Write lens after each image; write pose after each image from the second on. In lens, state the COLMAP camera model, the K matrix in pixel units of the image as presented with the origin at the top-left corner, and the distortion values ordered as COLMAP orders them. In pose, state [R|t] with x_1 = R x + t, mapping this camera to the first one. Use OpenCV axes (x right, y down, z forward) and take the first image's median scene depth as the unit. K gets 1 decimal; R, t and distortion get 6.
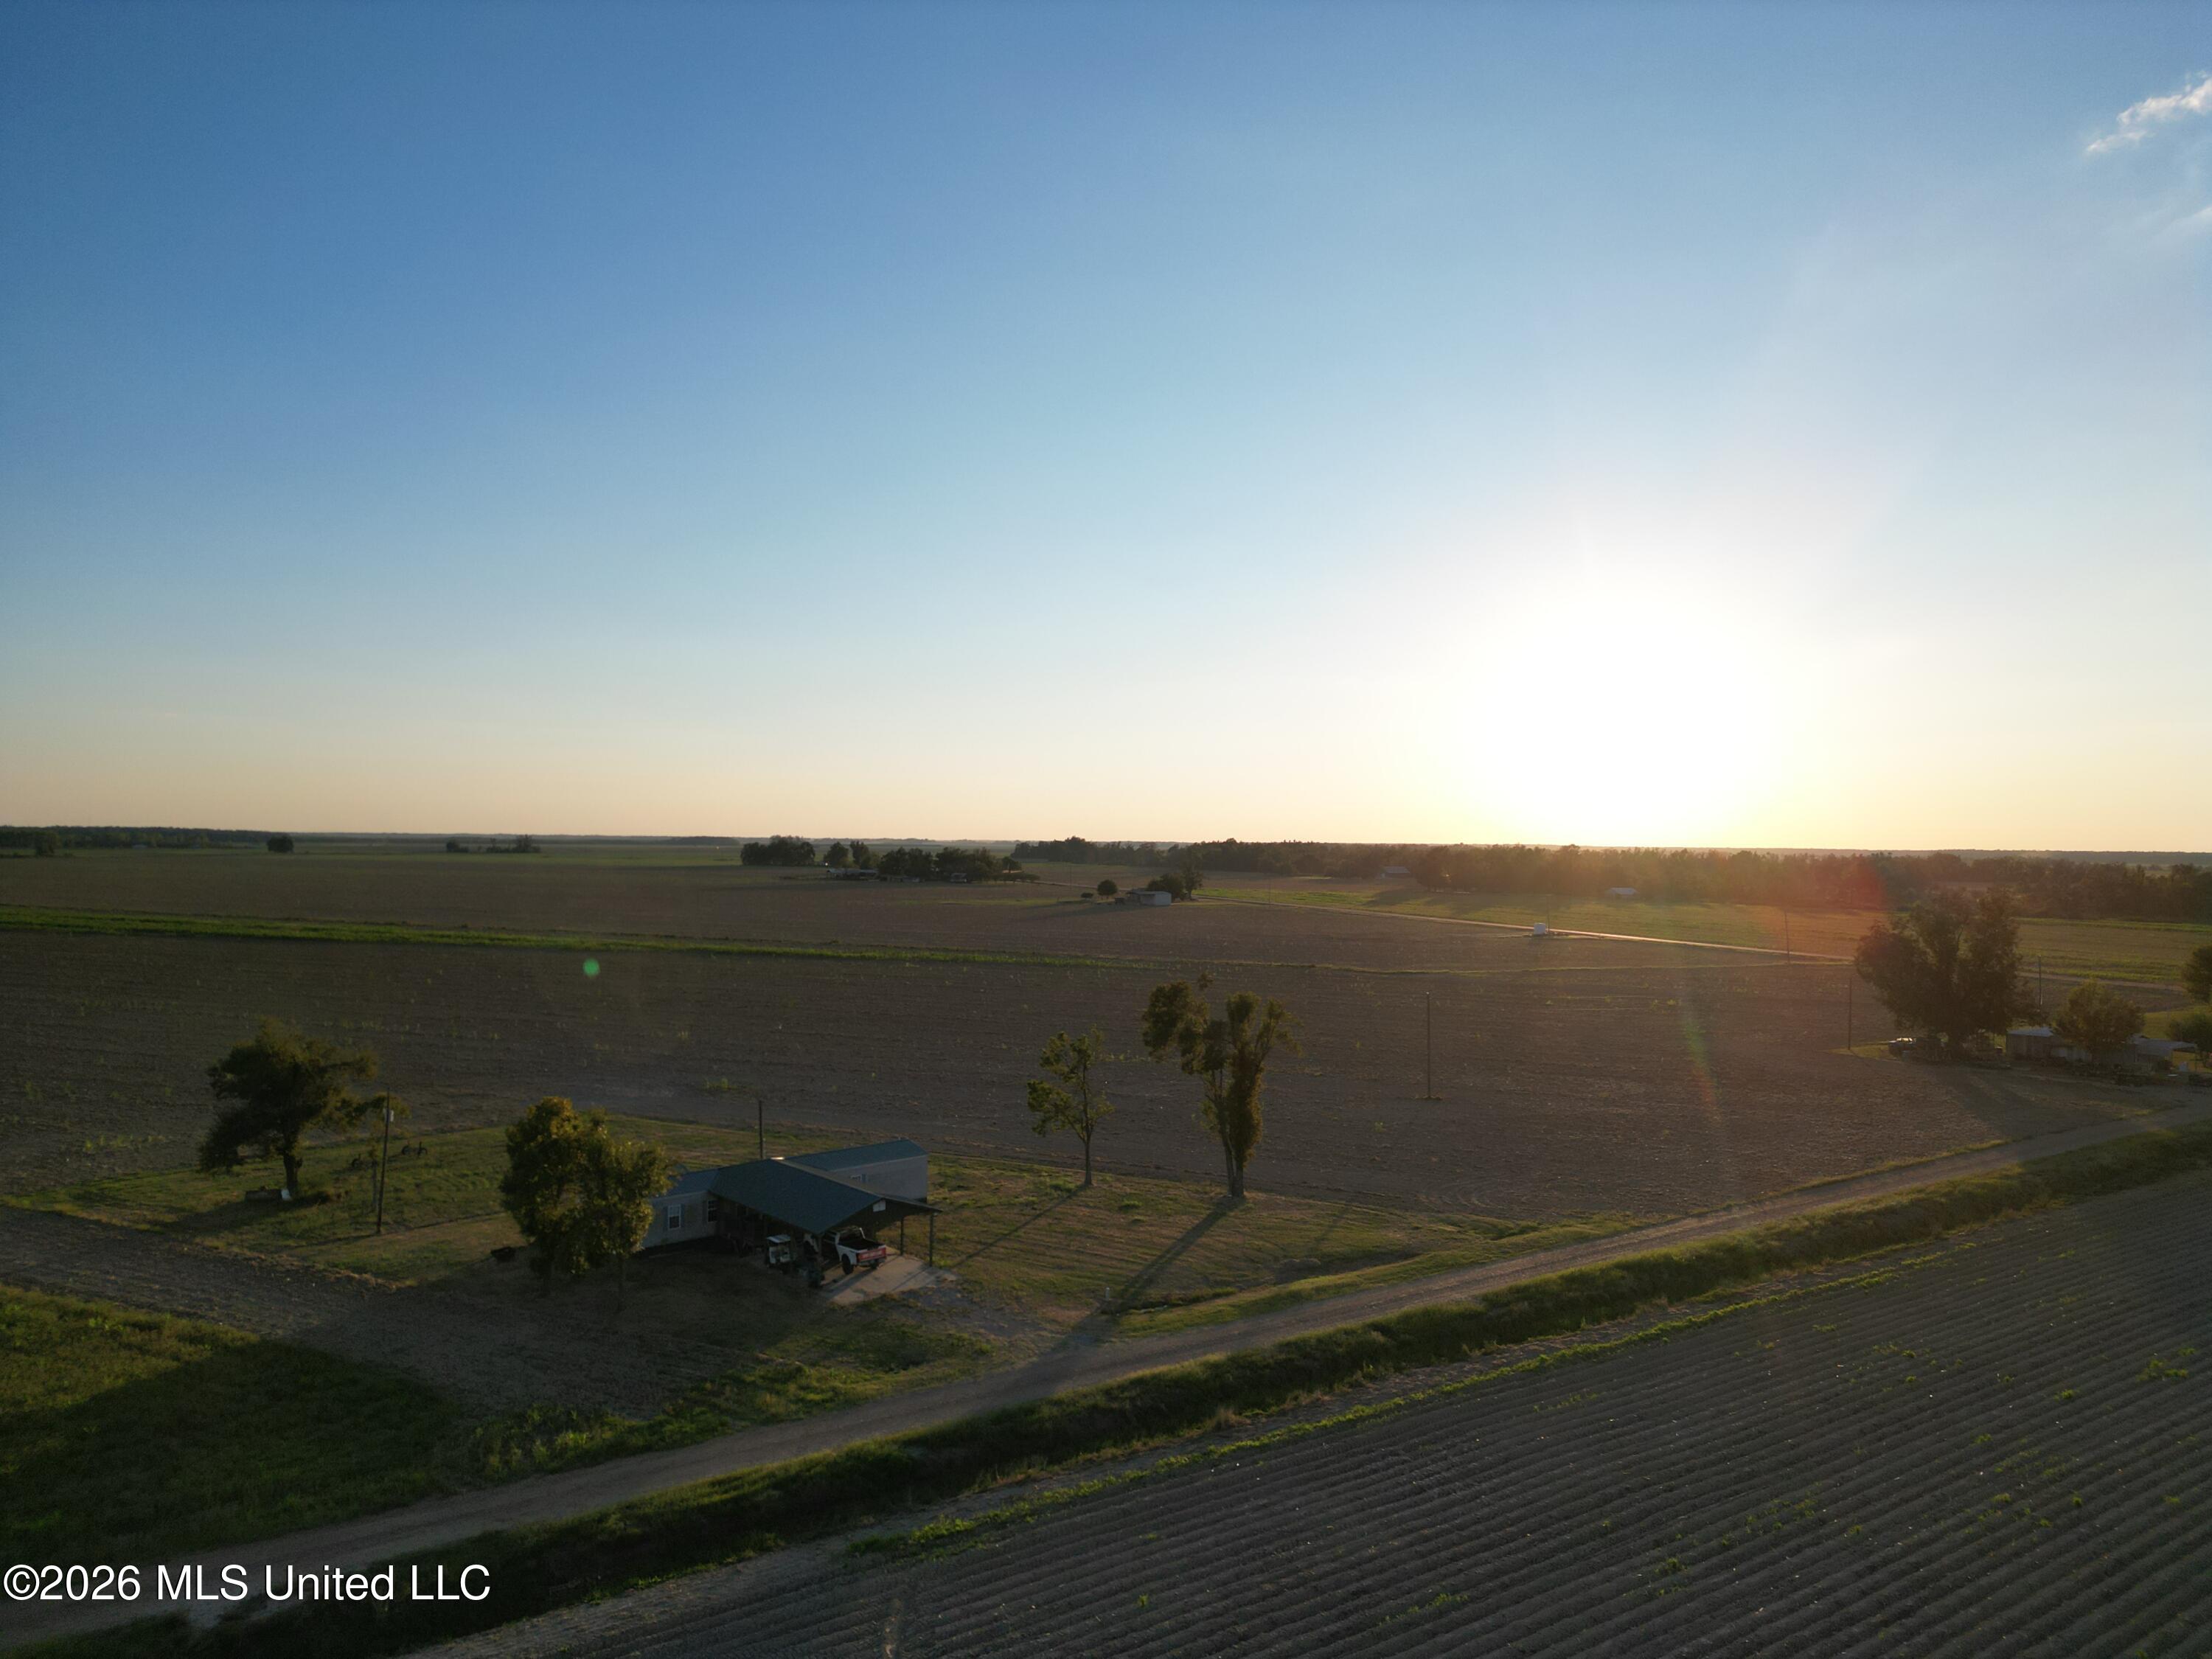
lens RADIAL K [[1583.1, 0, 1095.4], [0, 1583.1, 832.4], [0, 0, 1]] dist [0.098864, -0.118280]
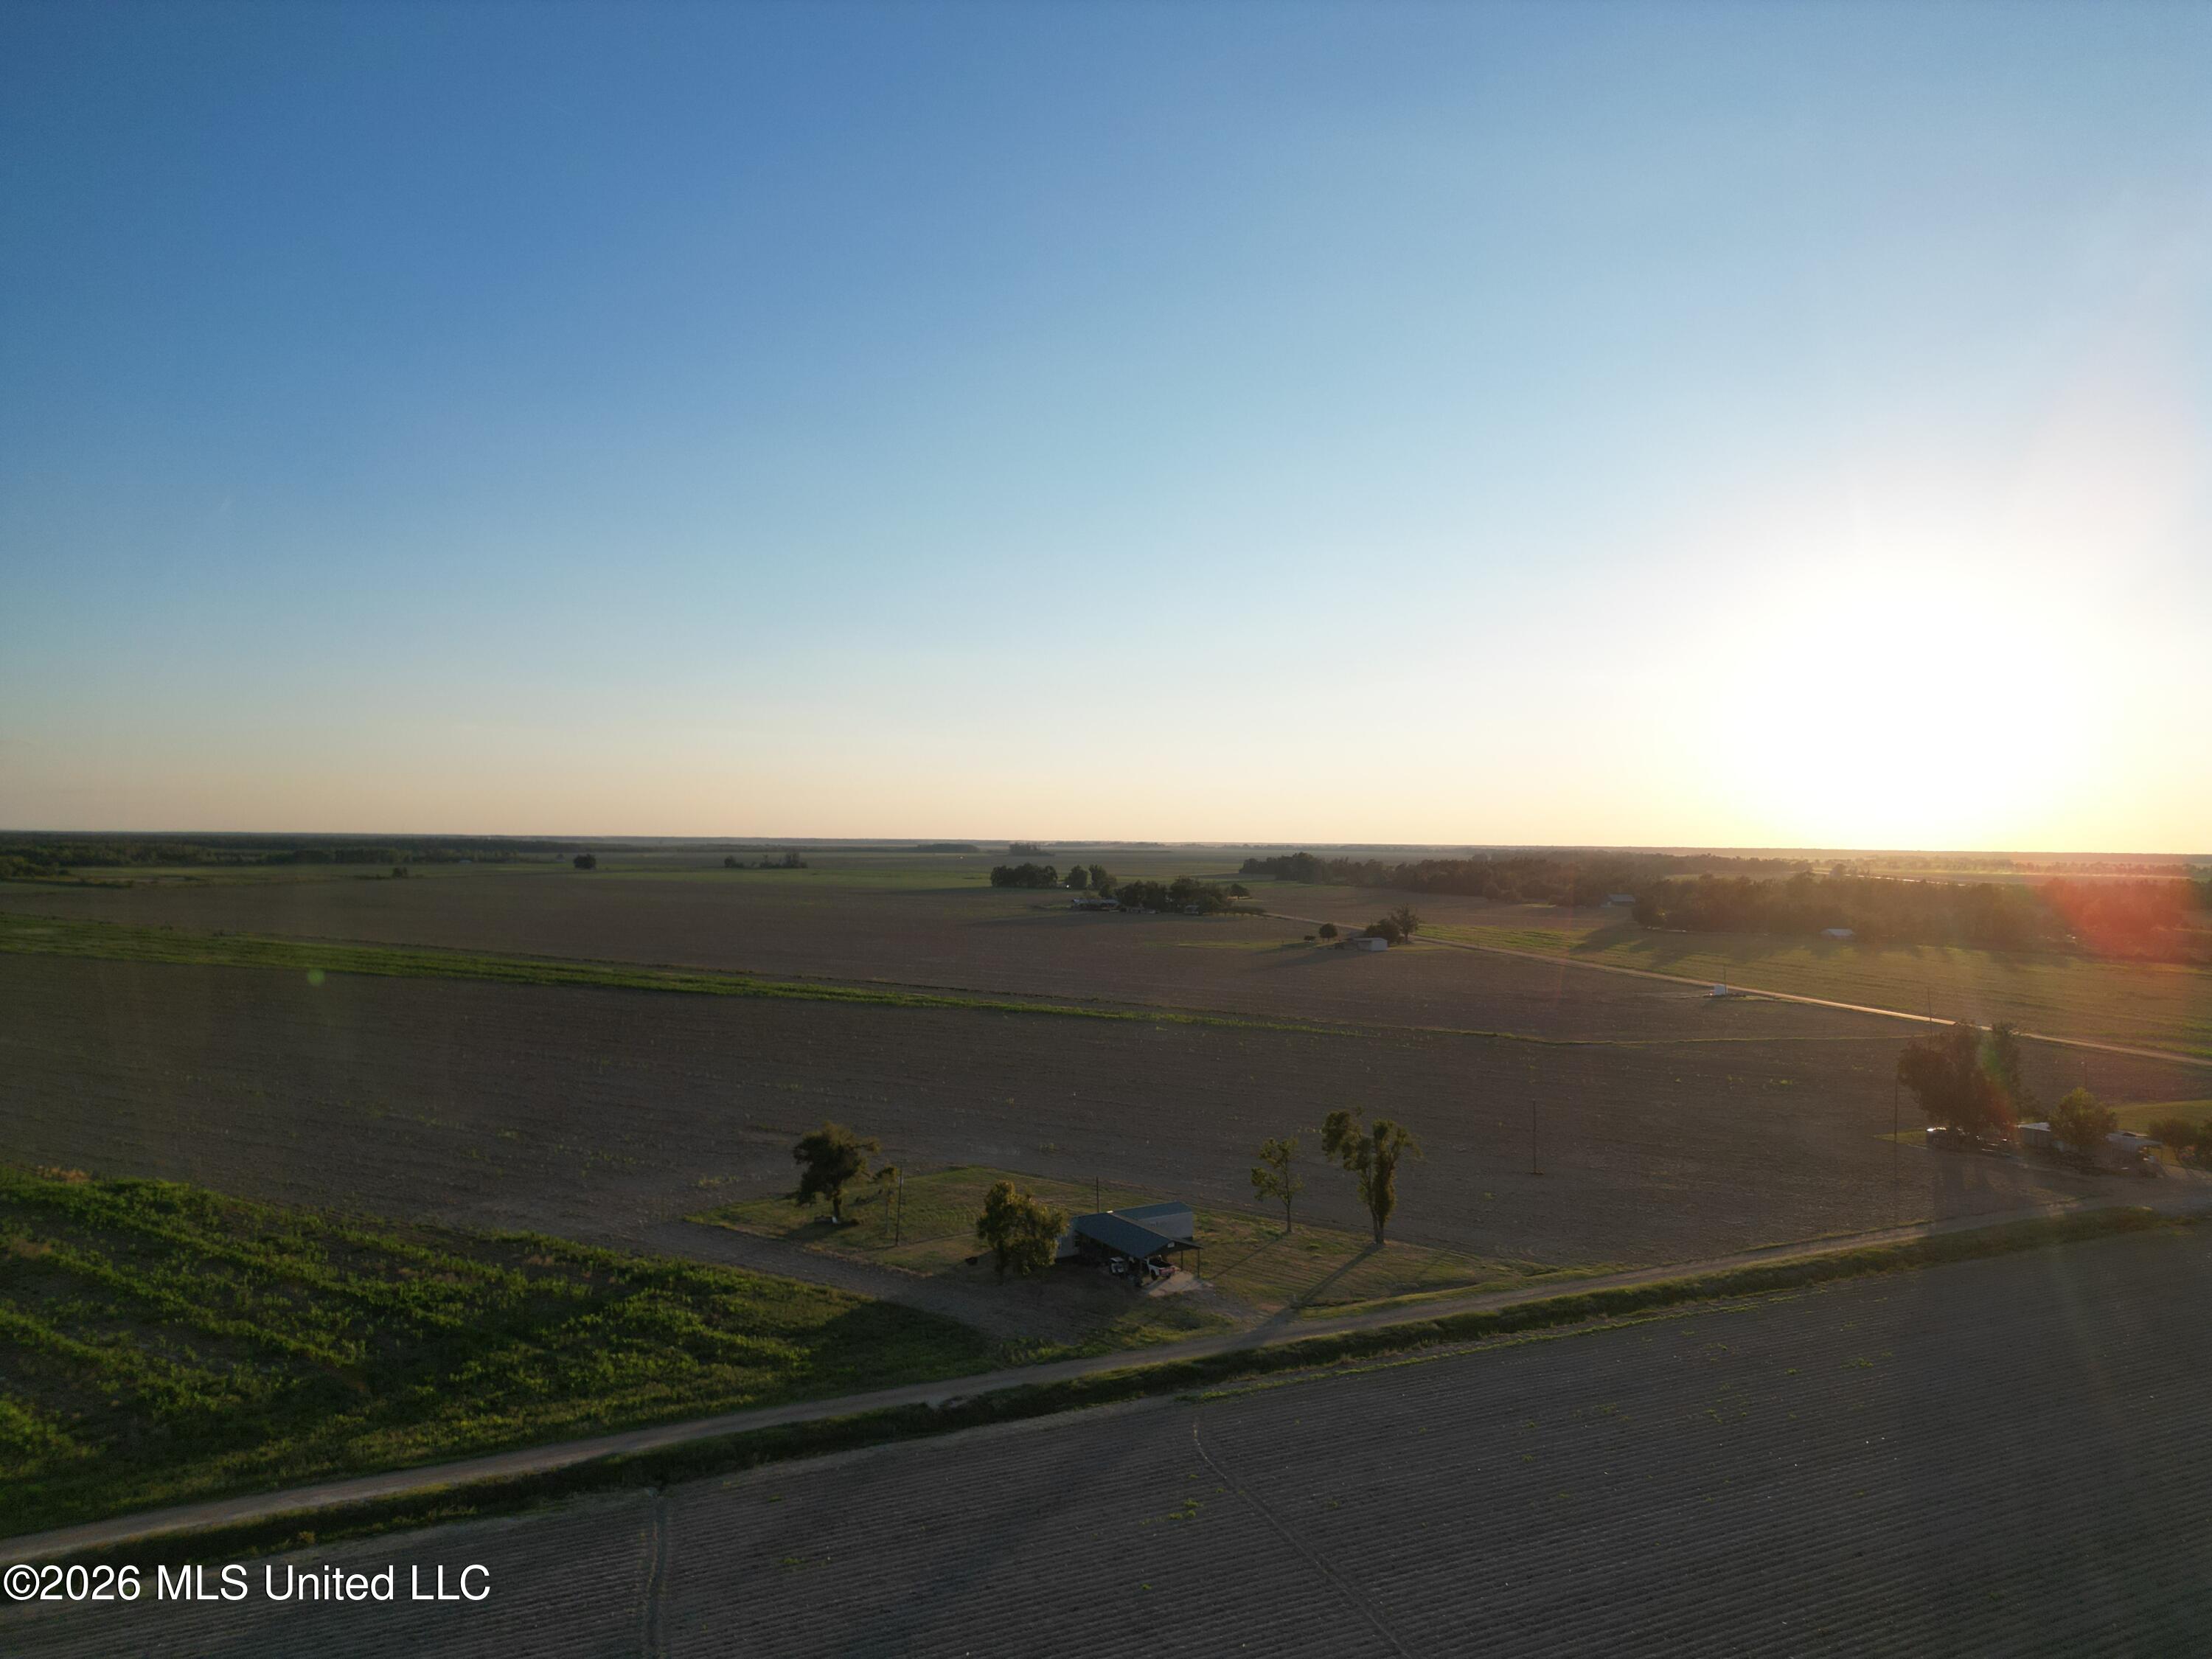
lens RADIAL K [[1583.1, 0, 1095.4], [0, 1583.1, 832.4], [0, 0, 1]] dist [0.098864, -0.118280]
pose [[0.989589, 0.000045, -0.143922, 0.041850], [-0.000117, 1.000000, -0.000492, -0.231489], [0.143922, 0.000504, 0.989589, -0.803625]]
